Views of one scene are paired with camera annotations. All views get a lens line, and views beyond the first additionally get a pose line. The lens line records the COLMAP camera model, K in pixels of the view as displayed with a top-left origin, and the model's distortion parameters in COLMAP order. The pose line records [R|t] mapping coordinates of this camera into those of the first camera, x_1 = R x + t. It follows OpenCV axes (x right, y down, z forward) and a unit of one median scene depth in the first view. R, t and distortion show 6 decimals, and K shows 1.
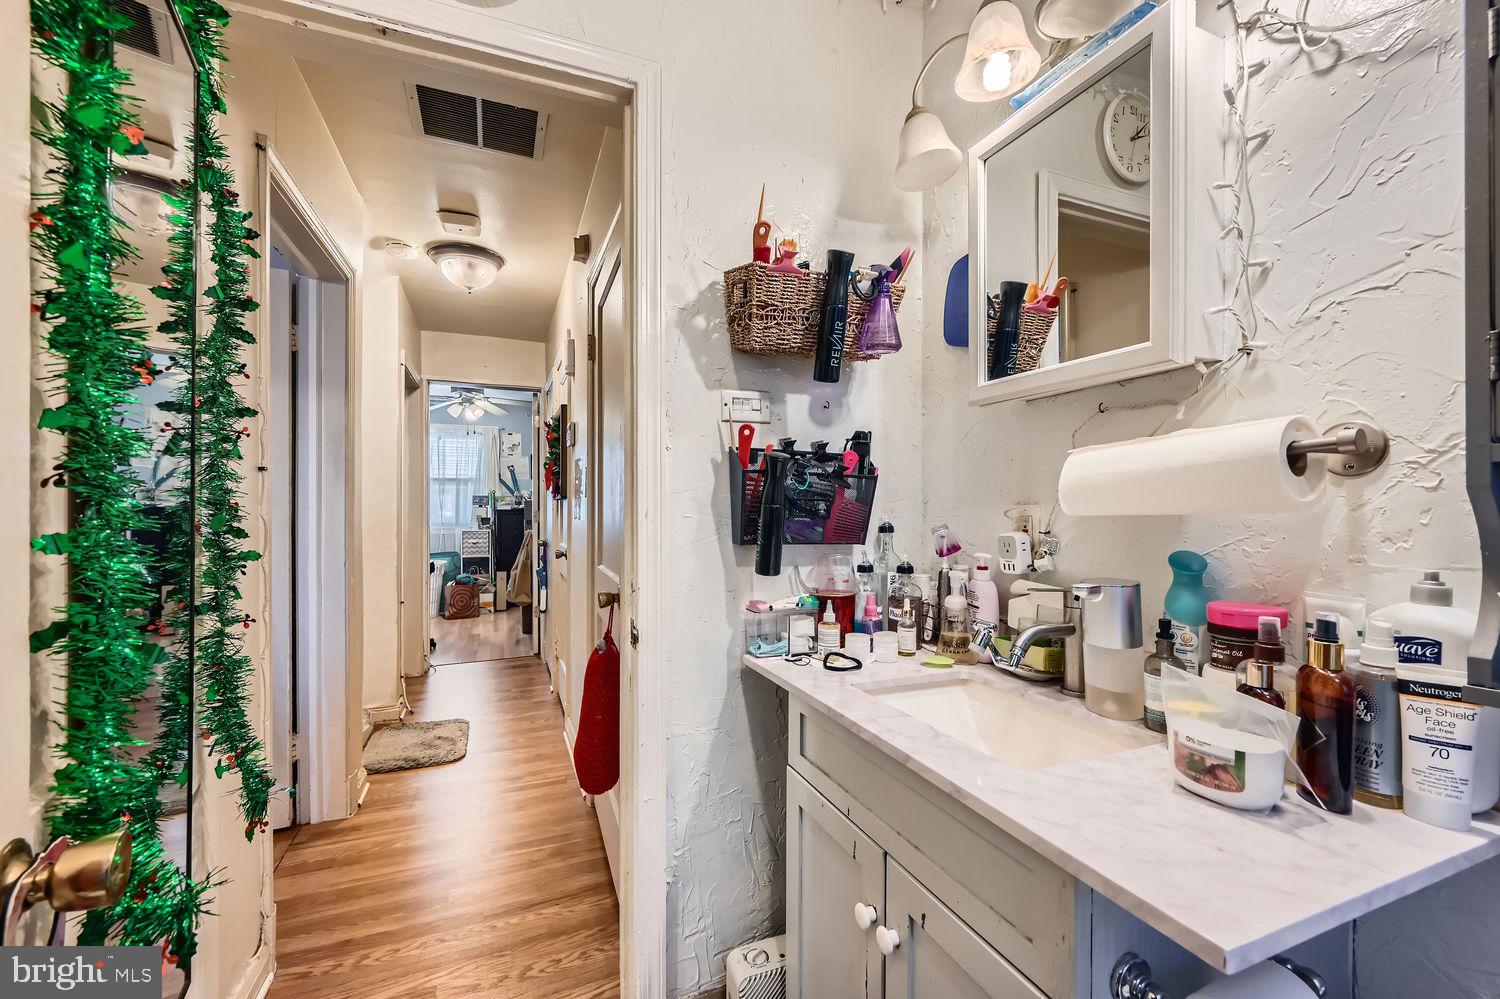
lens RADIAL K [[598.3, 0, 748.0], [0, 598.3, 507.4], [0, 0, 1]] dist [0.001339, 0.000014]
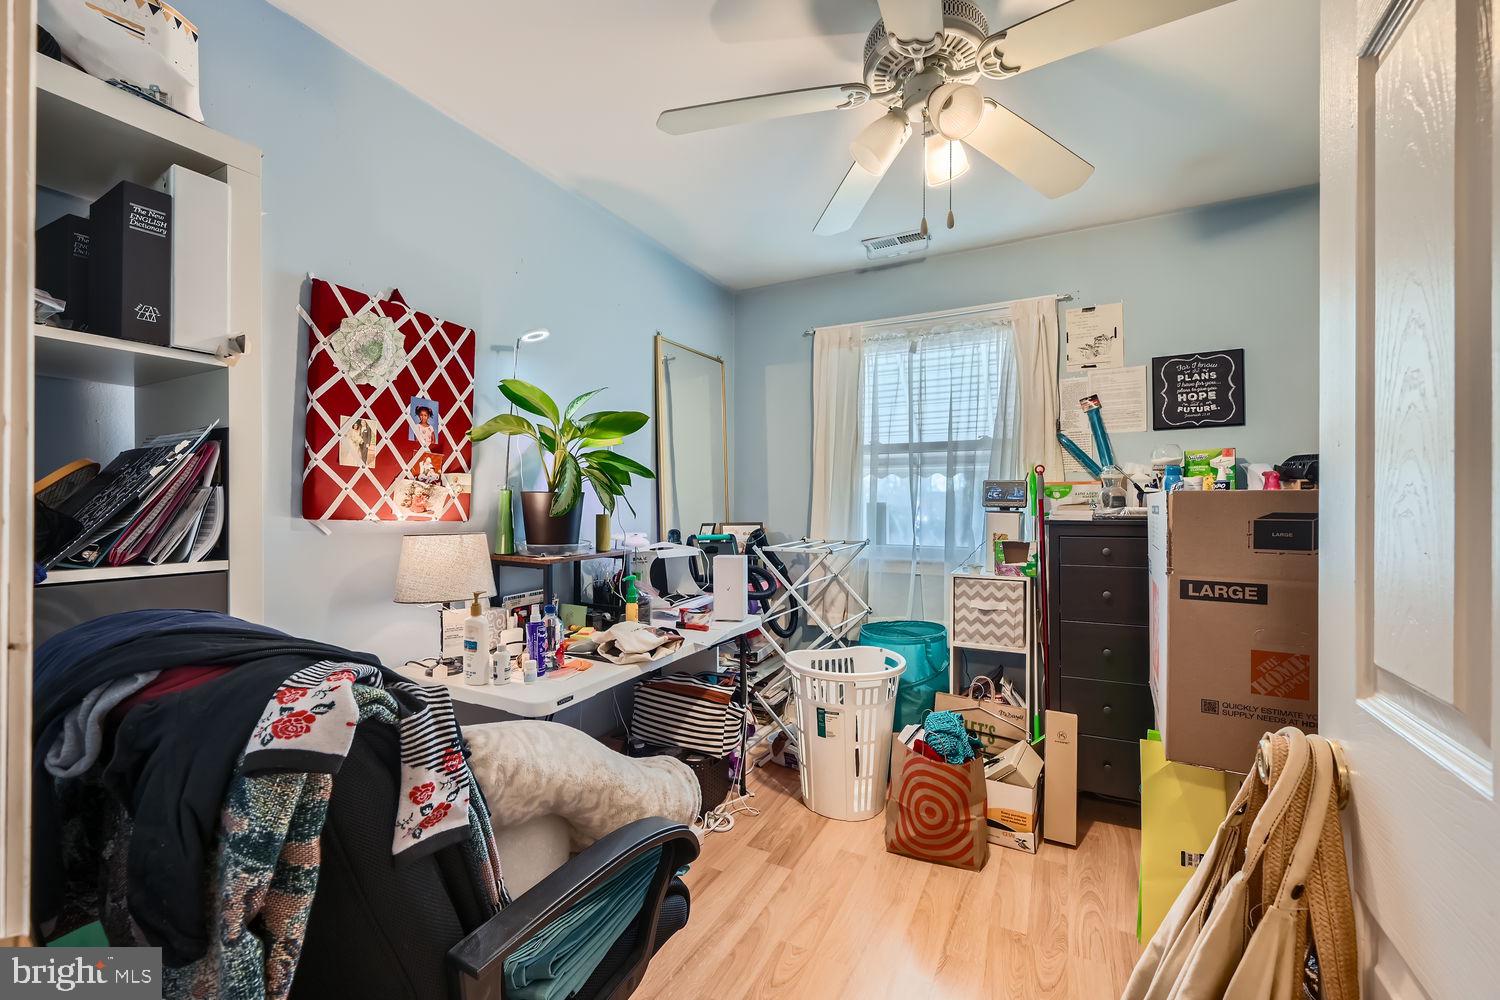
lens RADIAL K [[598.3, 0, 742.7], [0, 598.3, 501.8], [0, 0, 1]] dist [0.001339, 0.000014]
pose [[0.637832, 0.006536, -0.770148, -0.266824], [-0.005647, 0.999977, 0.003810, -0.007334], [0.770155, 0.001919, 0.637854, 0.645300]]
